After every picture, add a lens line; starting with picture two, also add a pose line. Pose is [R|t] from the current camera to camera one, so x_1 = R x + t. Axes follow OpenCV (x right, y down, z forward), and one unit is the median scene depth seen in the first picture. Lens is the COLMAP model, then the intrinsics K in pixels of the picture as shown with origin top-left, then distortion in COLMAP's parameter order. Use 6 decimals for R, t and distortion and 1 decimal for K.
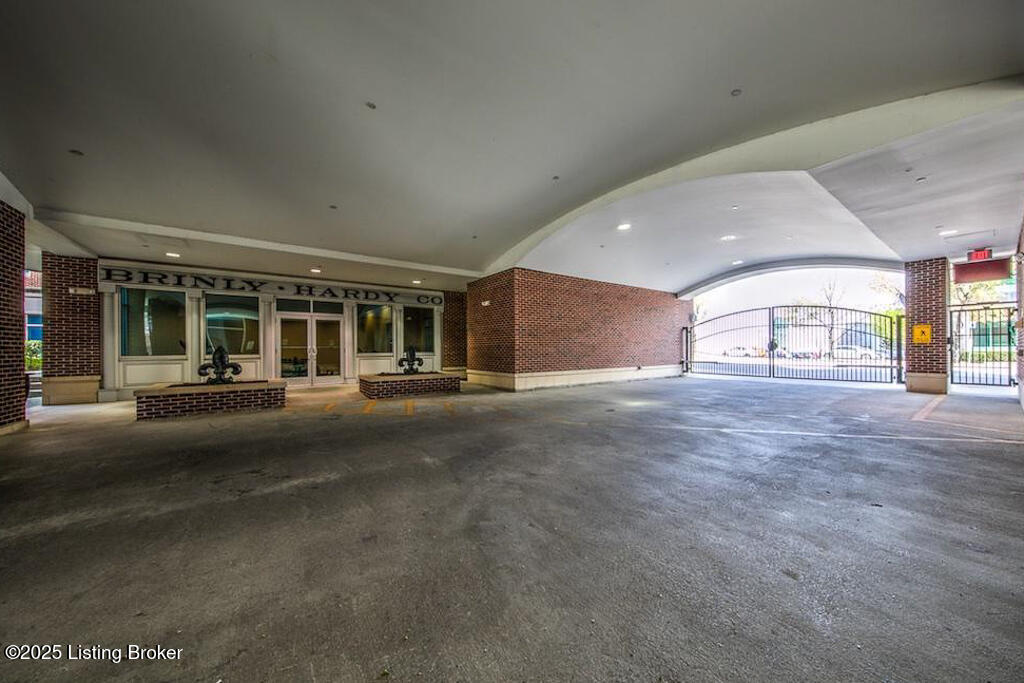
lens RADIAL K [[366.6, 0, 512.8], [0, 366.6, 347.8], [0, 0, 1]] dist [0.003602, -0.000237]
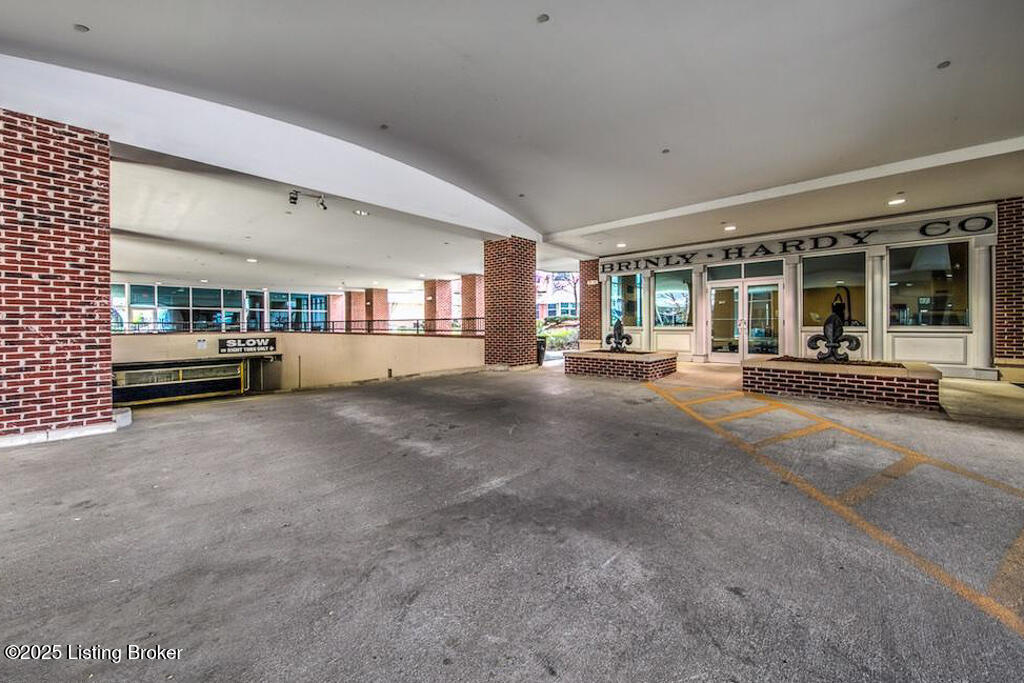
lens RADIAL K [[366.6, 0, 528.6], [0, 366.6, 324.3], [0, 0, 1]] dist [0.003602, -0.000237]
pose [[0.232056, 0.006443, -0.972681, 0.193350], [0.007130, 0.999940, 0.008324, 0.000611], [0.972676, -0.008867, 0.231996, 0.381458]]
